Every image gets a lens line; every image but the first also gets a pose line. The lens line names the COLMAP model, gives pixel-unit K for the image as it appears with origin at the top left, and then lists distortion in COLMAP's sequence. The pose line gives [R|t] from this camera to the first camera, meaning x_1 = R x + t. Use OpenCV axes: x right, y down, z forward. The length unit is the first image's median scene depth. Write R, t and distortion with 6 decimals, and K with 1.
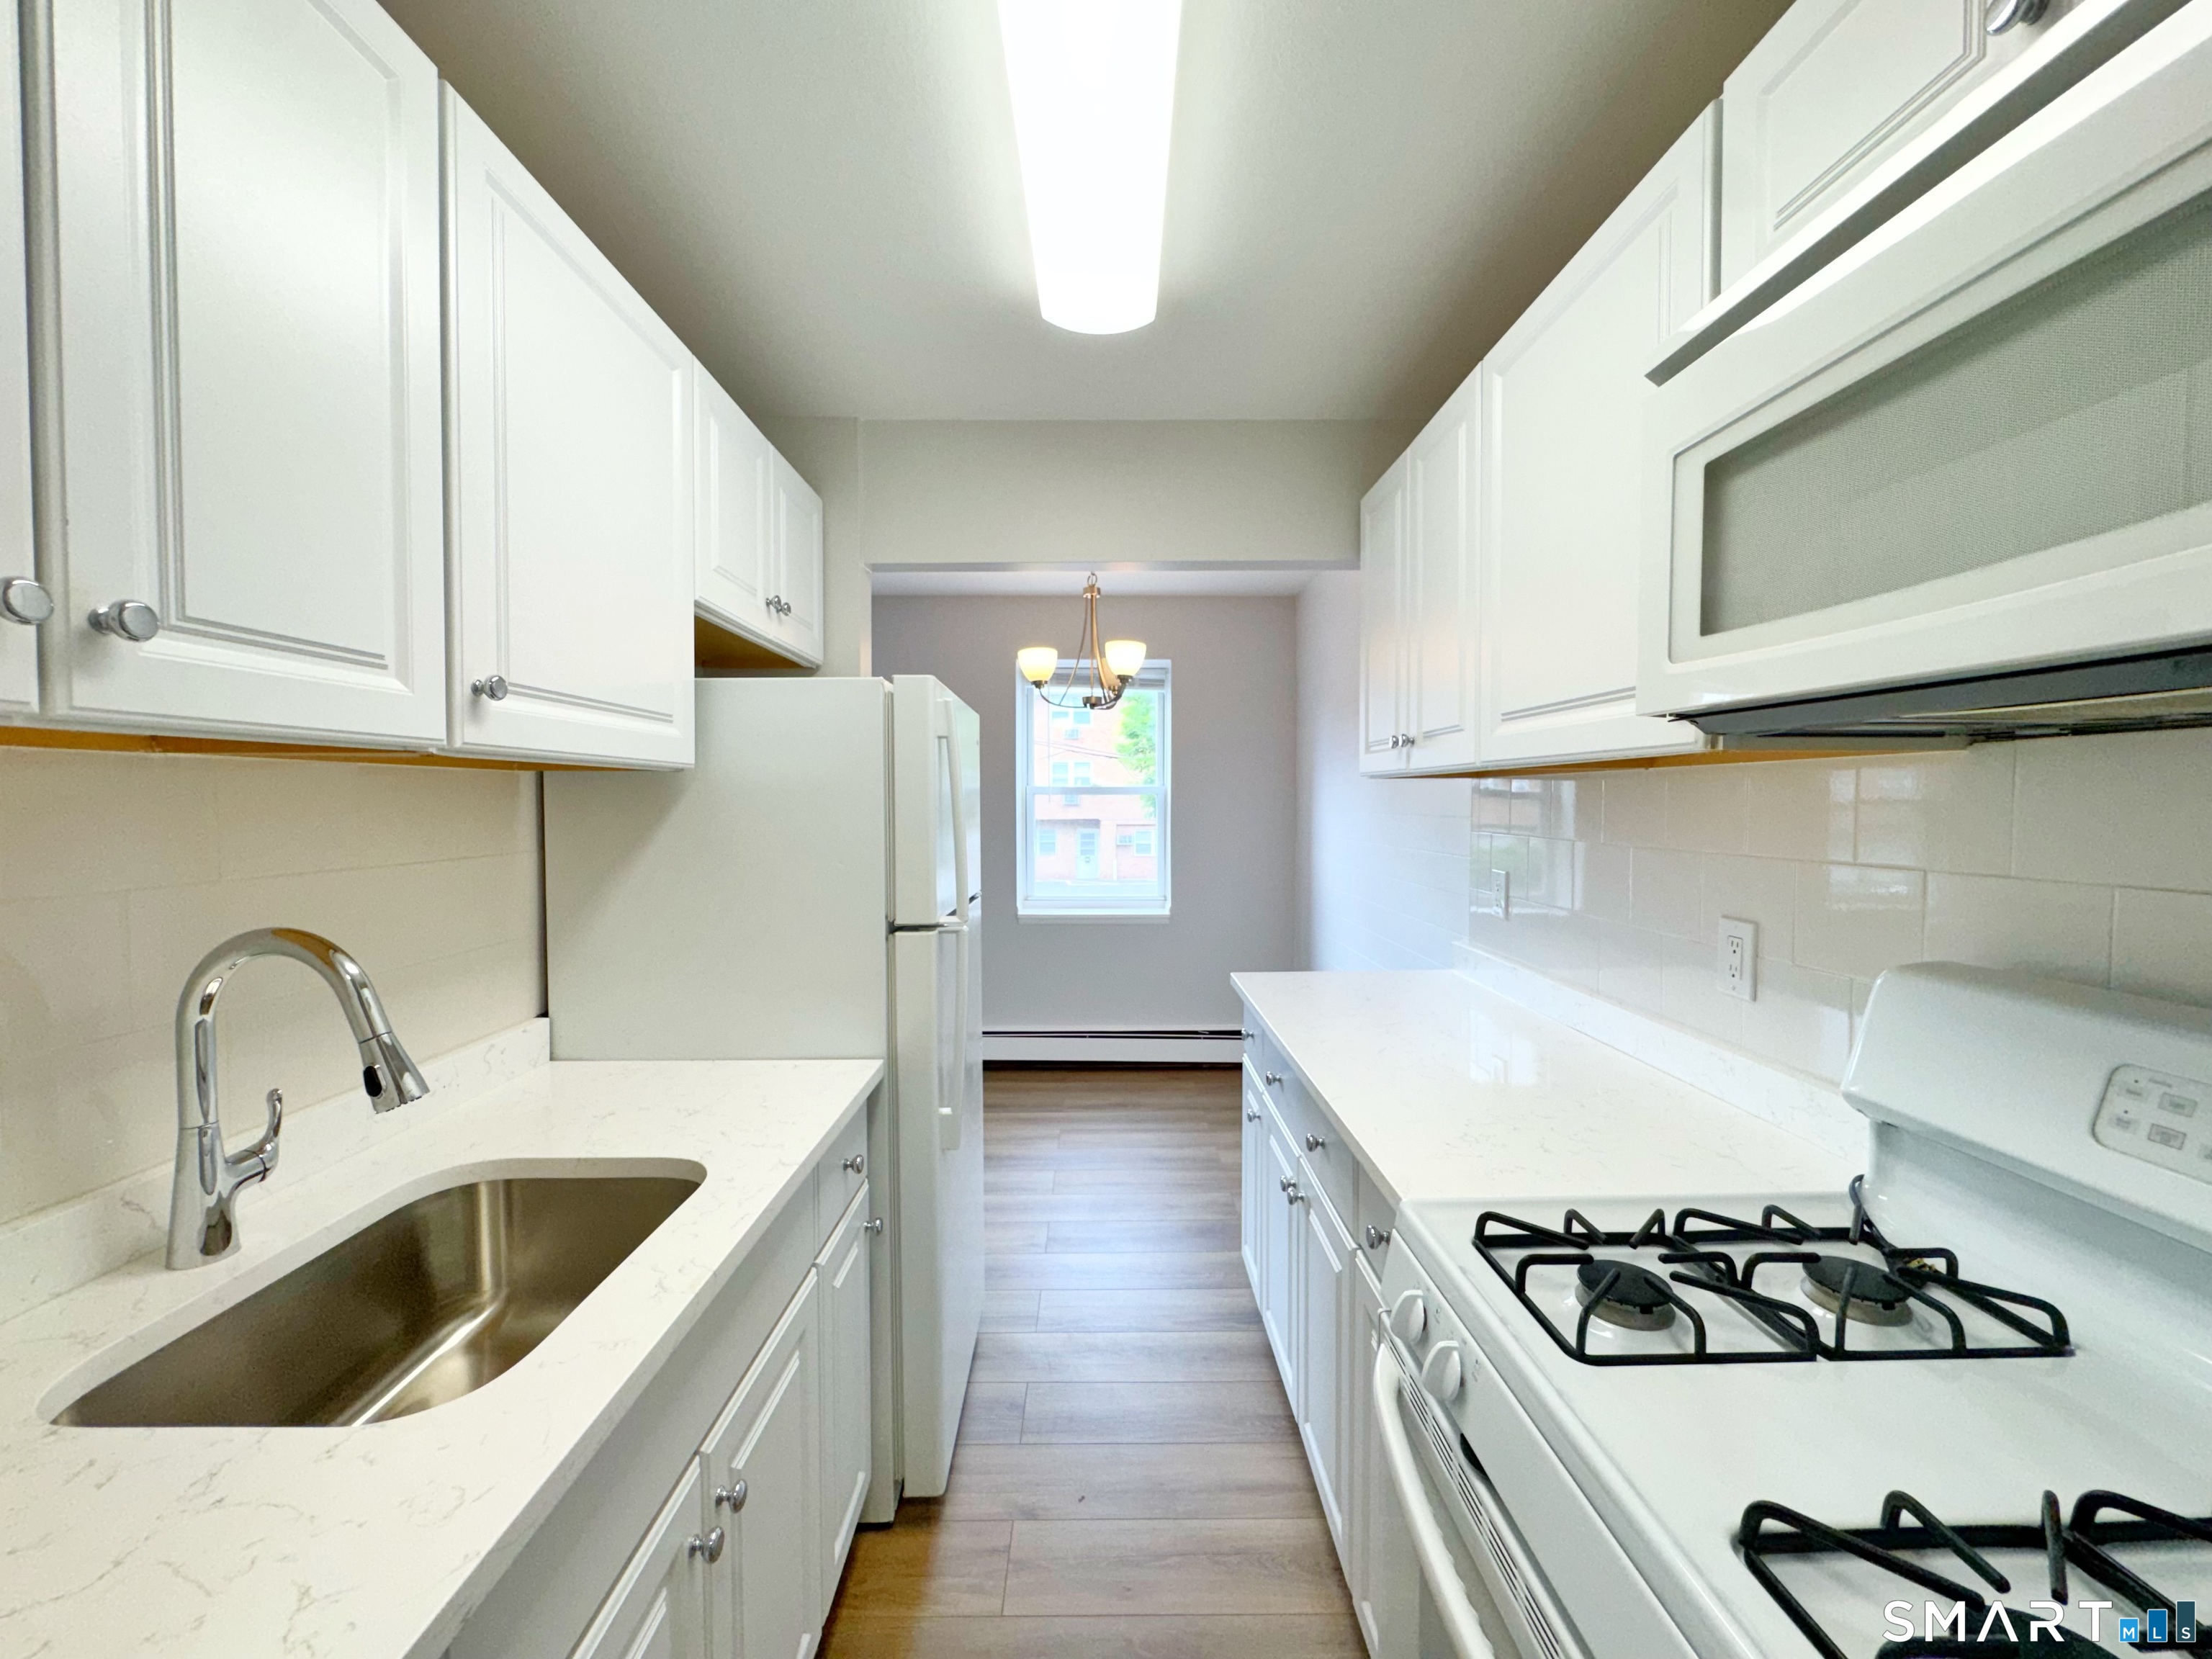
lens RADIAL K [[881.7, 0, 1103.0], [0, 881.7, 820.4], [0, 0, 1]] dist [-0.008271, 0.002601]
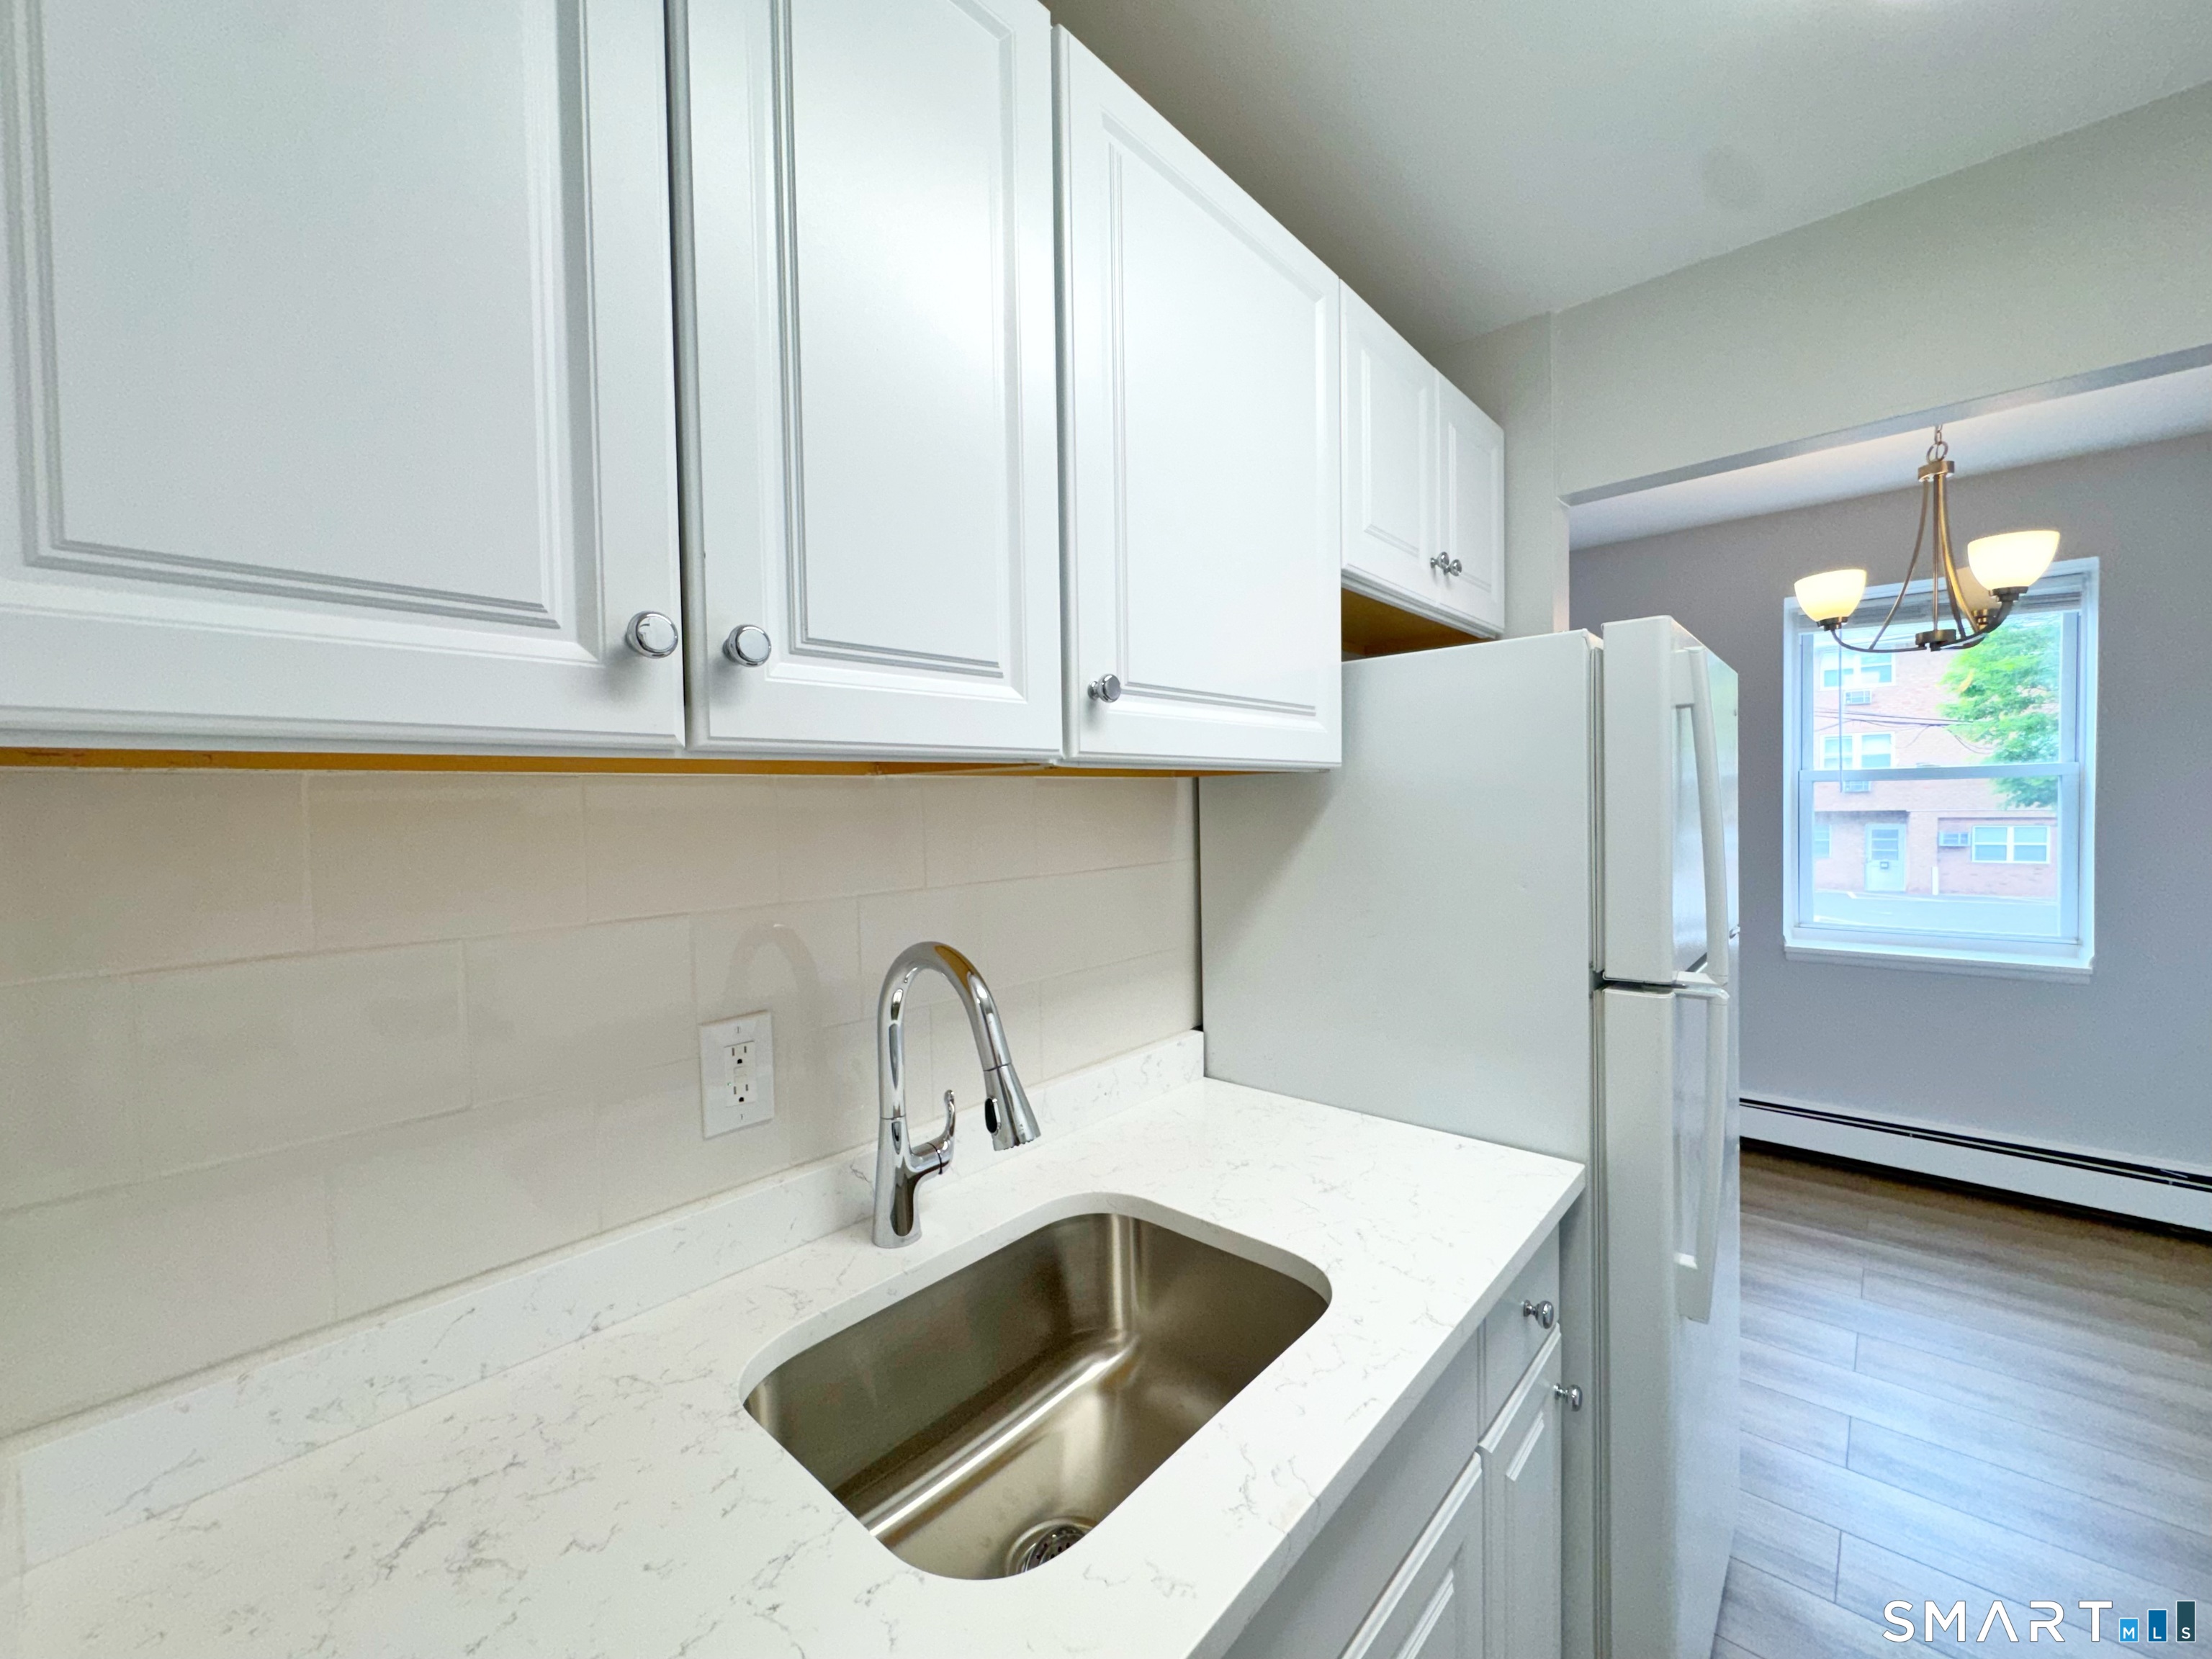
lens RADIAL K [[881.7, 0, 1105.8], [0, 881.7, 828.5], [0, 0, 1]] dist [-0.008271, 0.002601]
pose [[0.738037, 0.008124, -0.674711, -0.057697], [0.003953, 0.999858, 0.016364, -0.015173], [0.674748, -0.014744, 0.737900, 0.216599]]
